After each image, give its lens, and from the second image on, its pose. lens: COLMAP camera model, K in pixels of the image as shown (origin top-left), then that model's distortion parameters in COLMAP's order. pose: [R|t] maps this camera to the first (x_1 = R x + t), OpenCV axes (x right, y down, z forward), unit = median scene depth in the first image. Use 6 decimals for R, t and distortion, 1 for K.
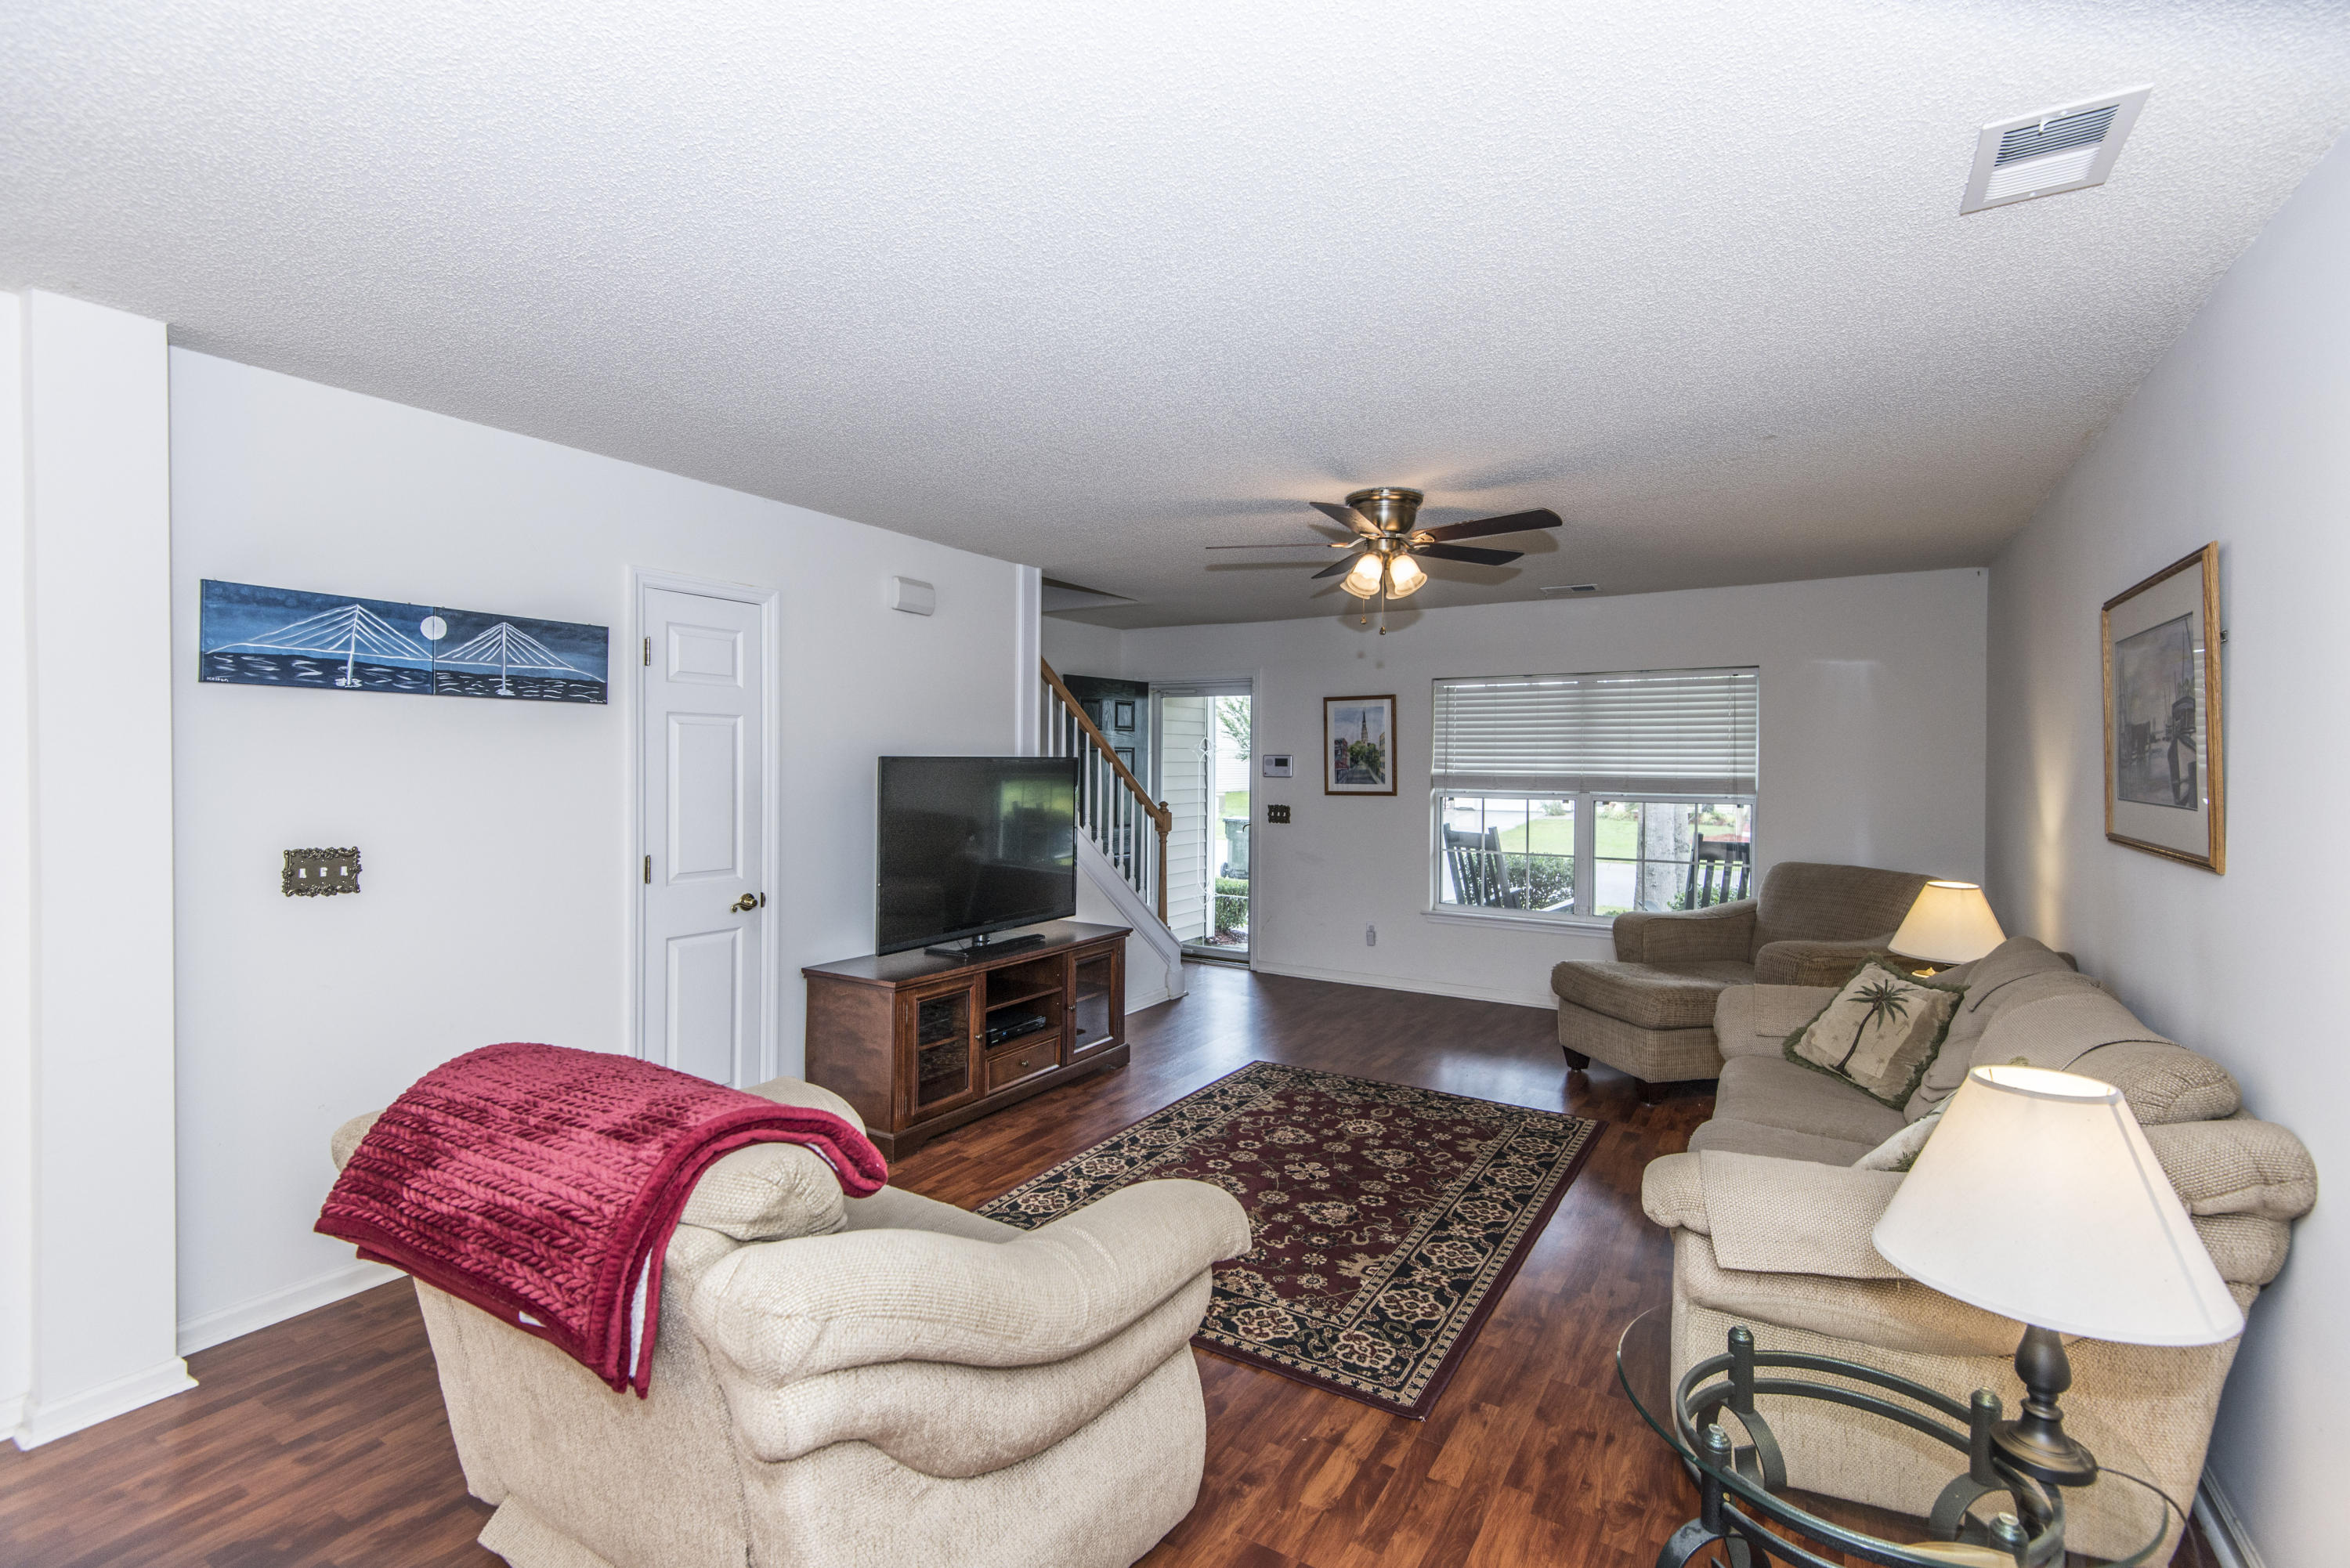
lens RADIAL K [[1060.9, 0, 1175.8], [0, 1060.9, 777.3], [0, 0, 1]] dist [0.056889, -0.030675]
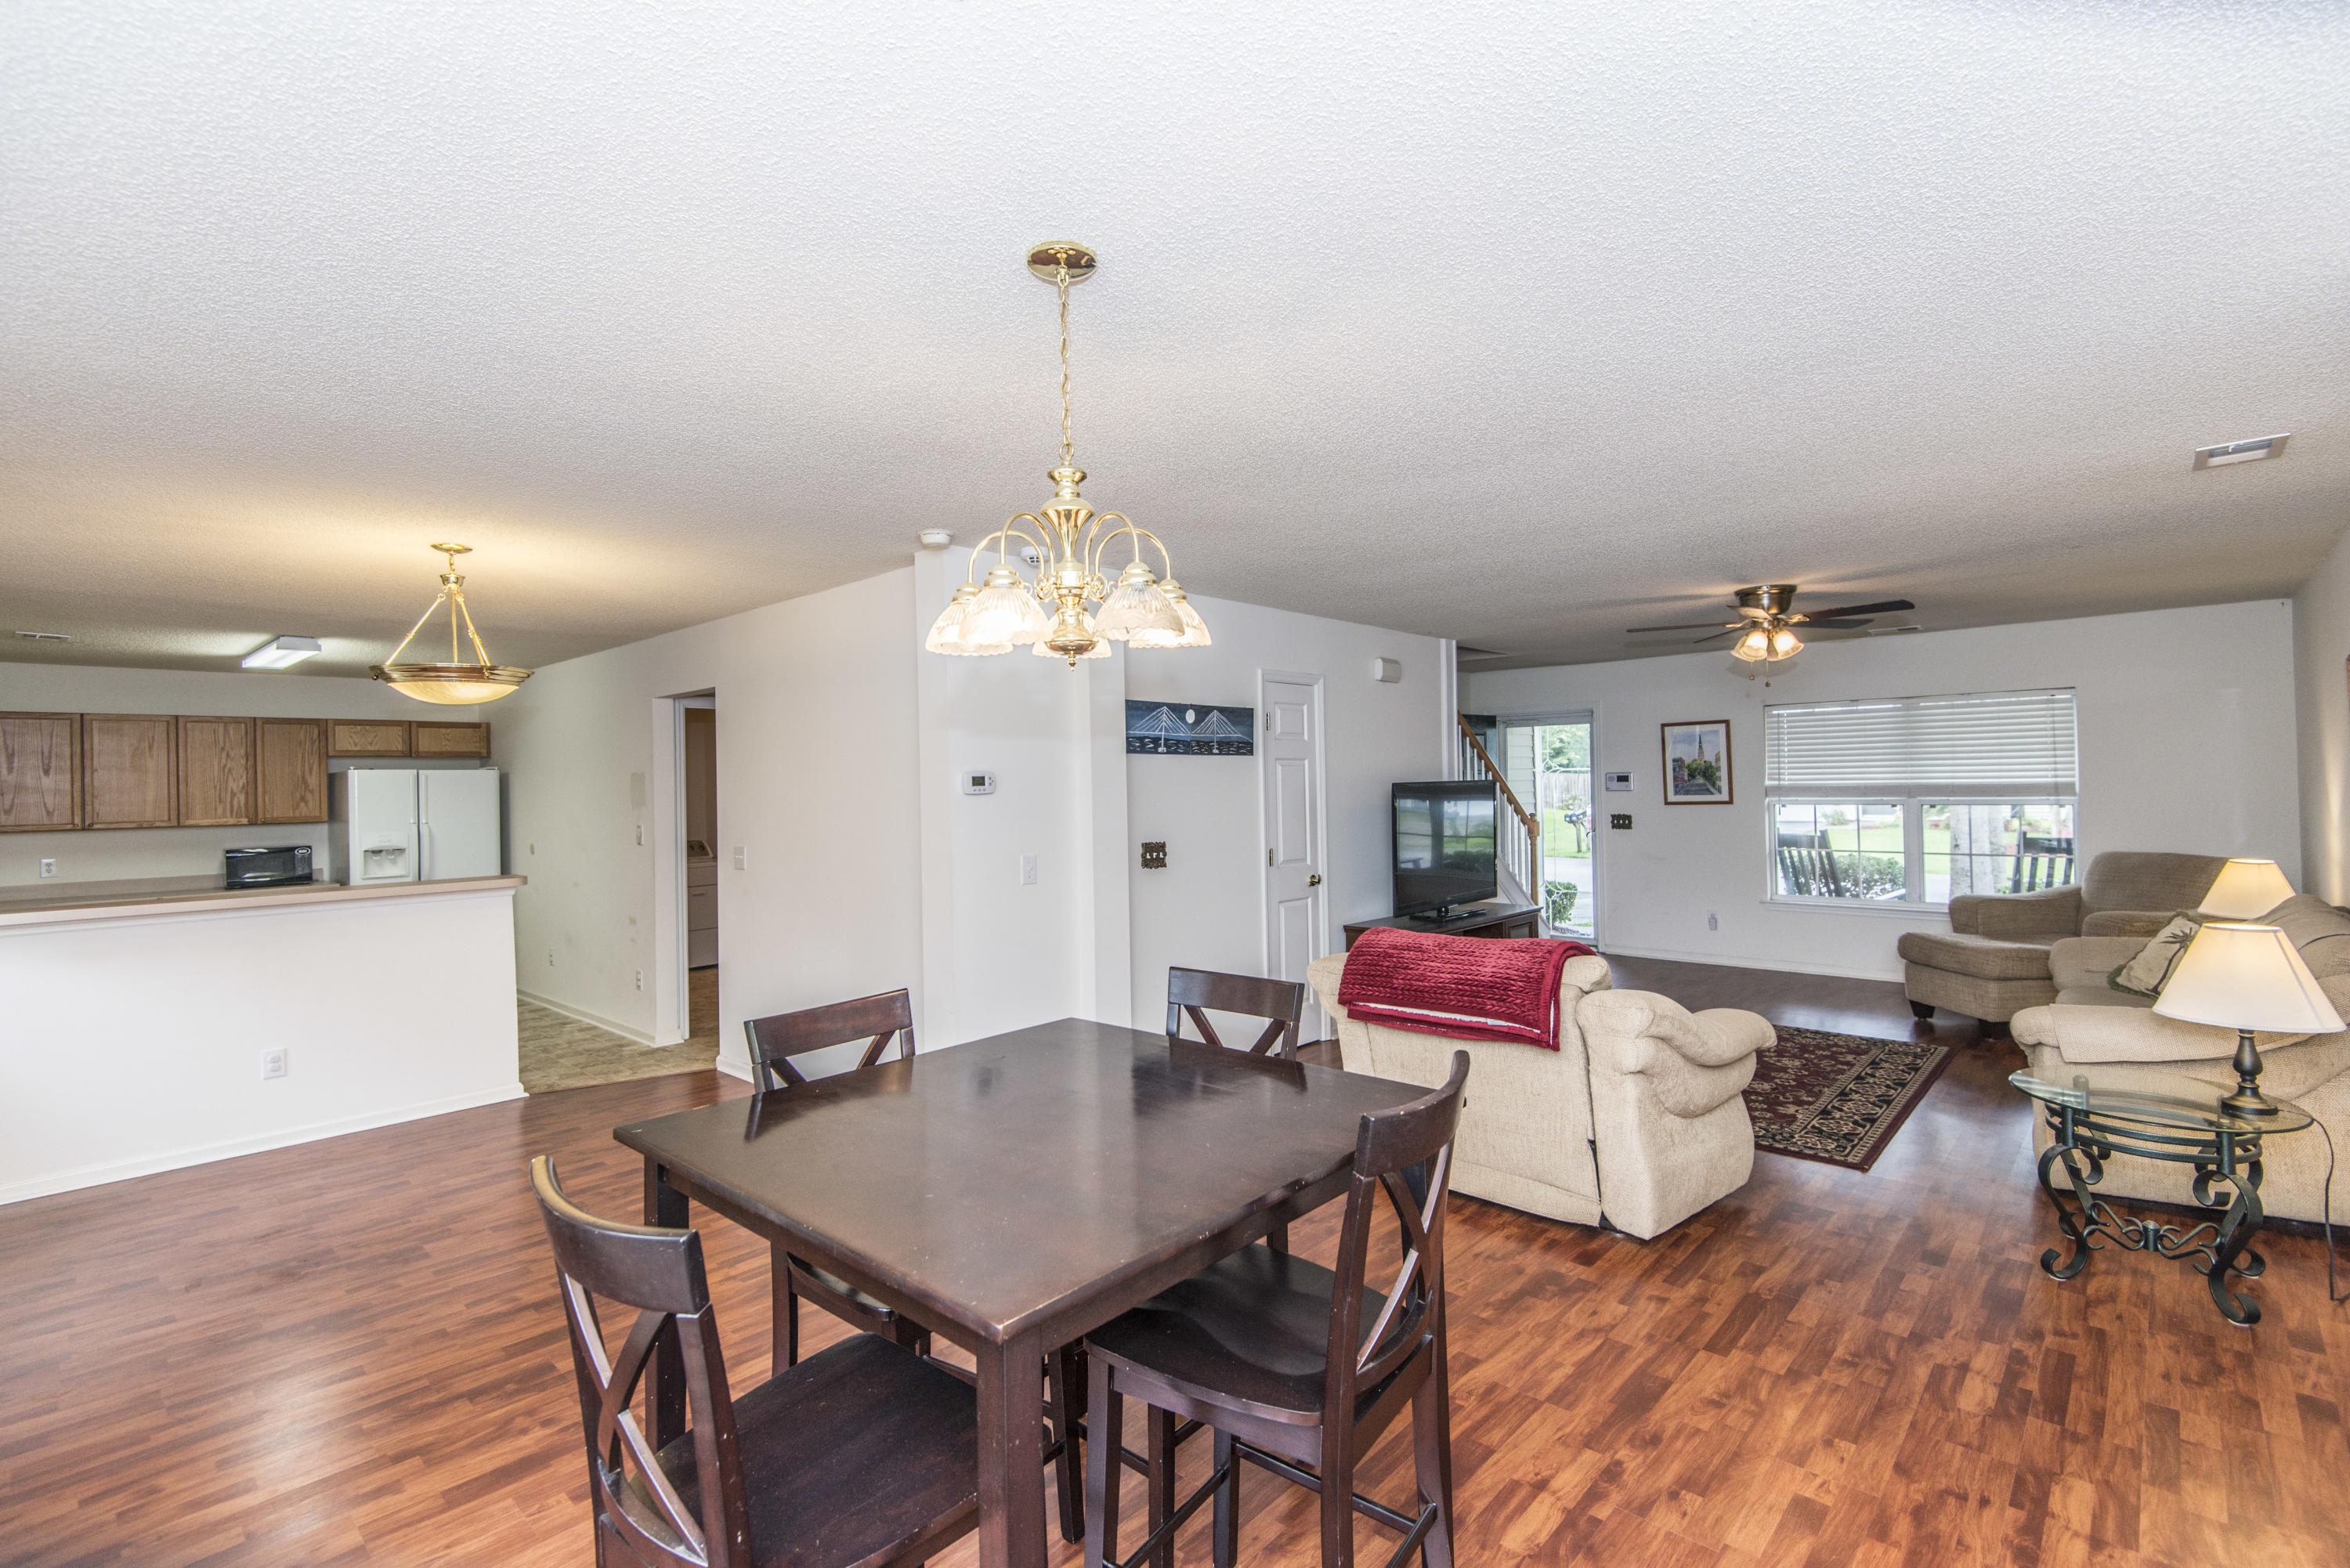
lens RADIAL K [[1065.4, 0, 1177.4], [0, 1065.4, 773.8], [0, 0, 1]] dist [0.034225, -0.015907]
pose [[0.980583, -0.026148, -0.194354, -0.280397], [0.022078, 0.999490, -0.023075, -0.004721], [0.194858, 0.018336, 0.980660, -0.509817]]
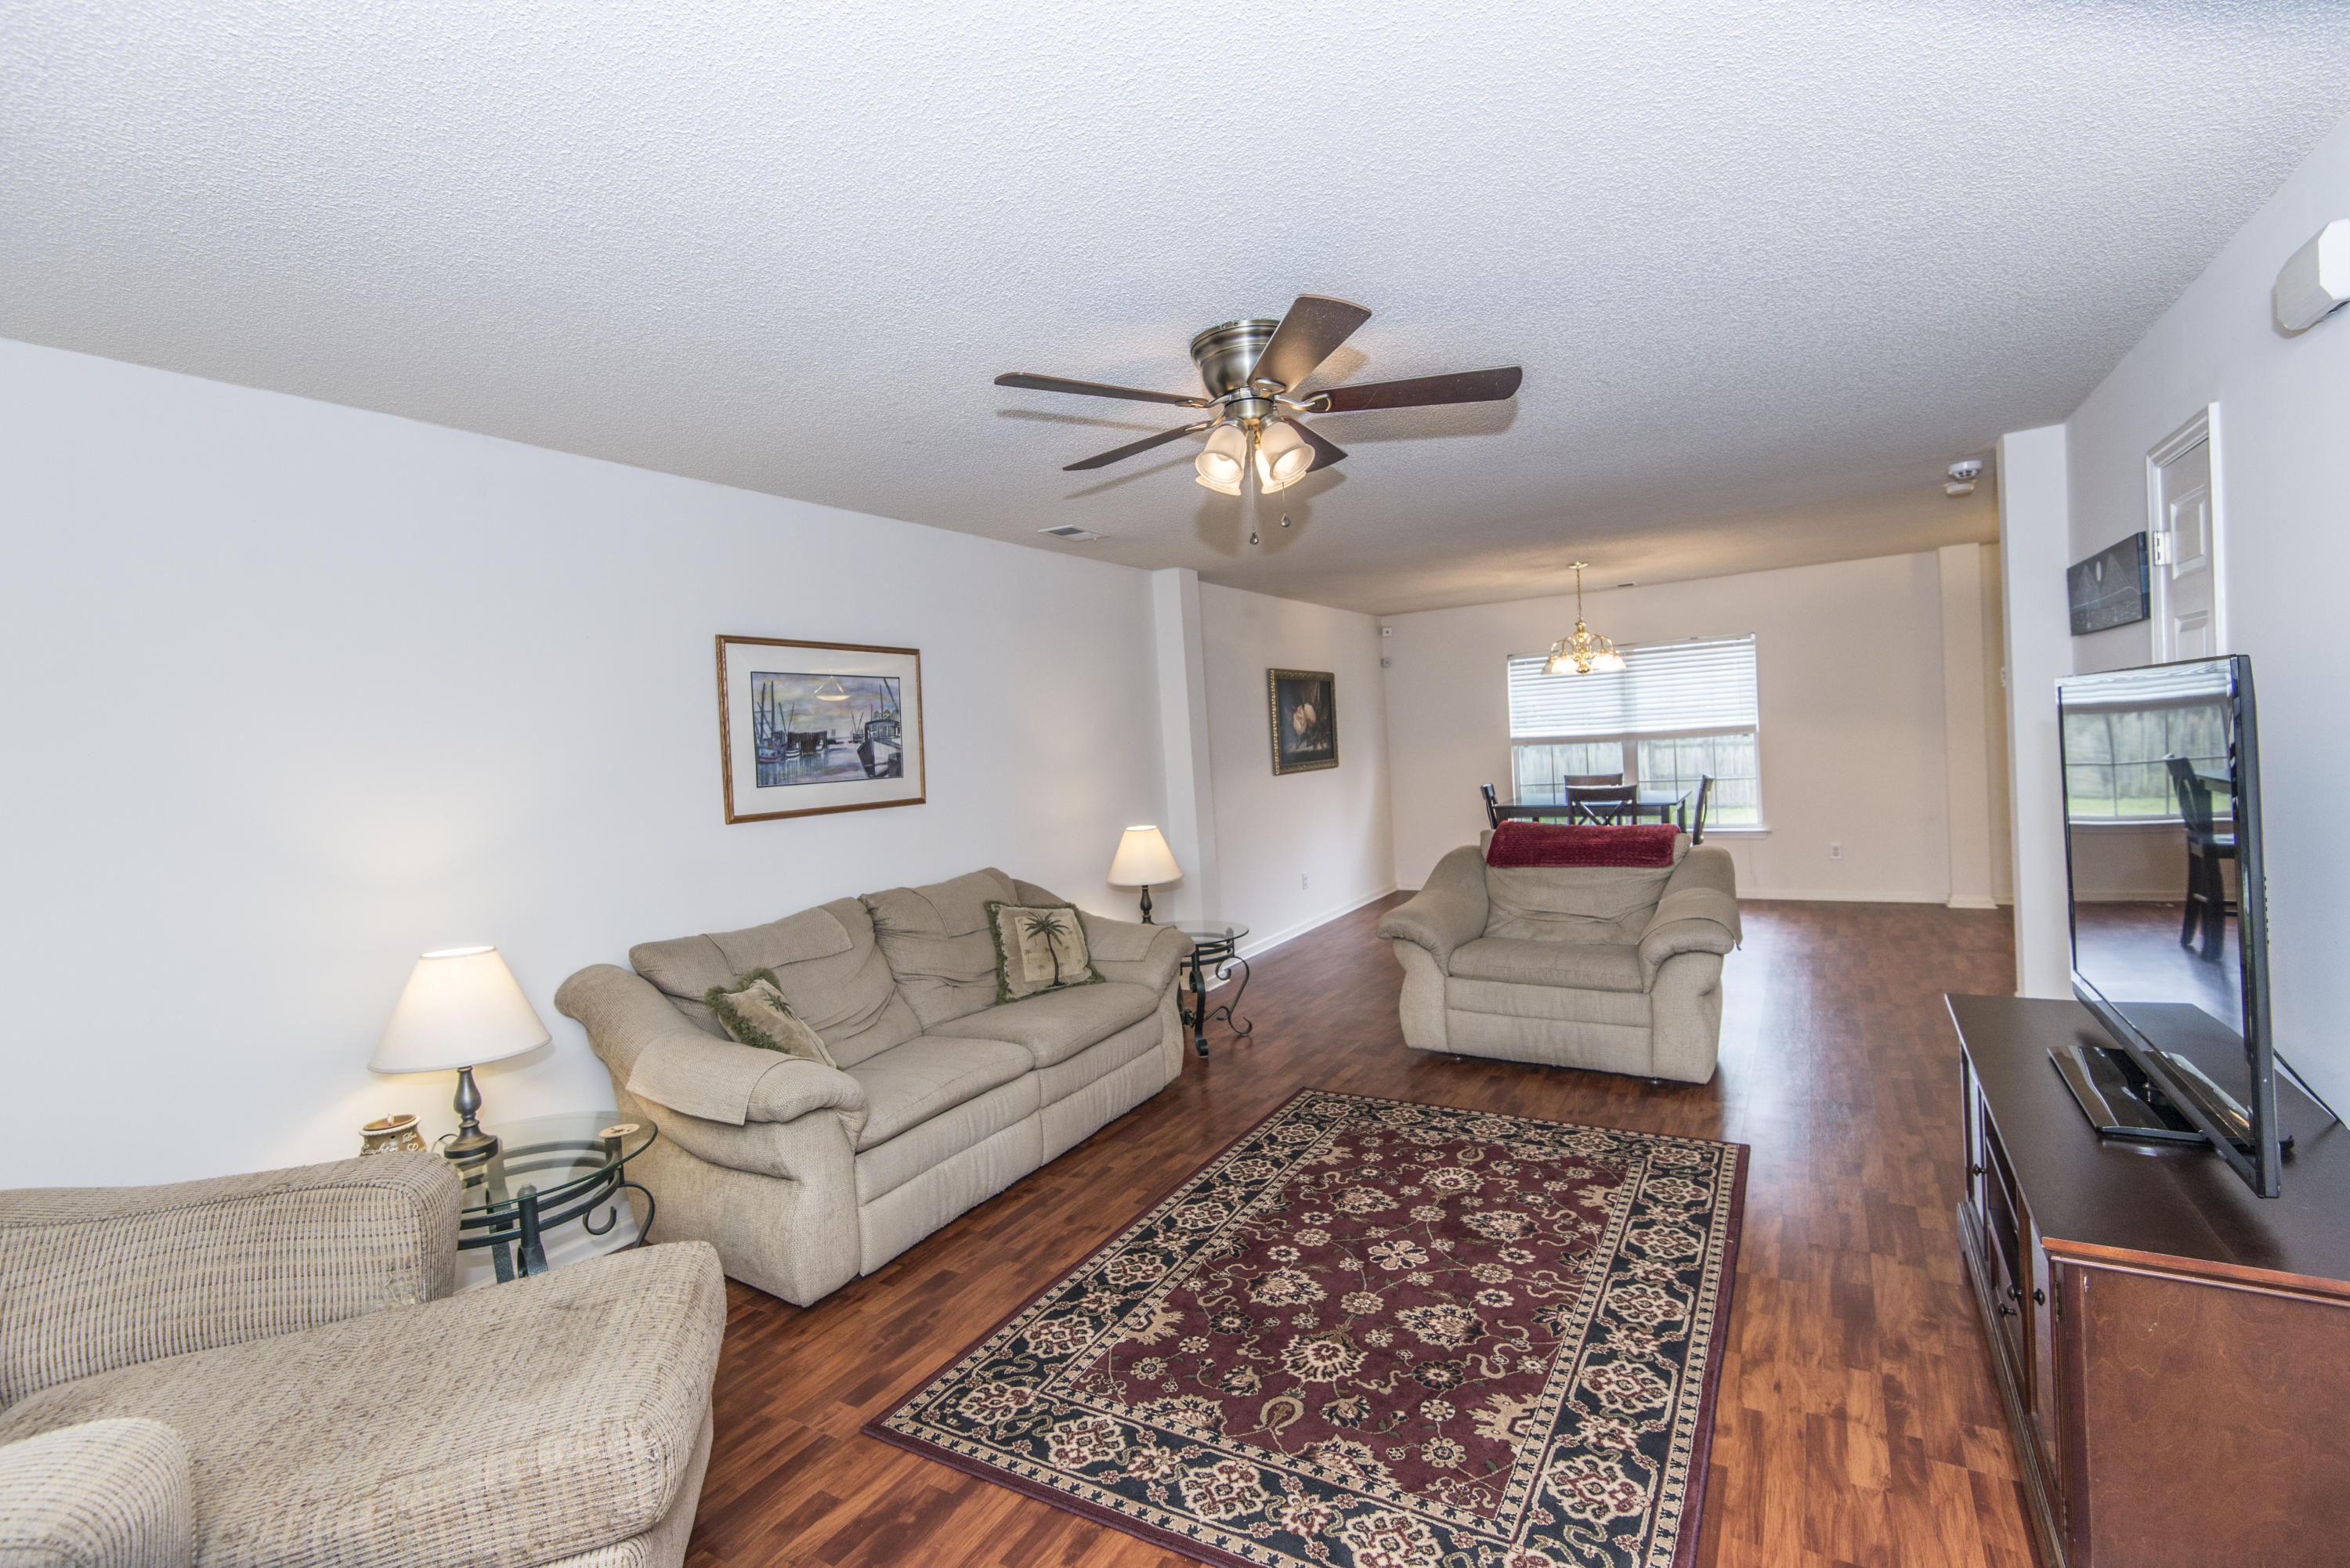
lens RADIAL K [[1040.6, 0, 1168.0], [0, 1040.6, 831.6], [0, 0, 1]] dist [-0.018550, -0.000122]
pose [[-0.998320, 0.057865, 0.002951, 0.245417], [0.057869, 0.993275, 0.100275, -0.017752], [0.002871, 0.100277, -0.994955, 1.567454]]
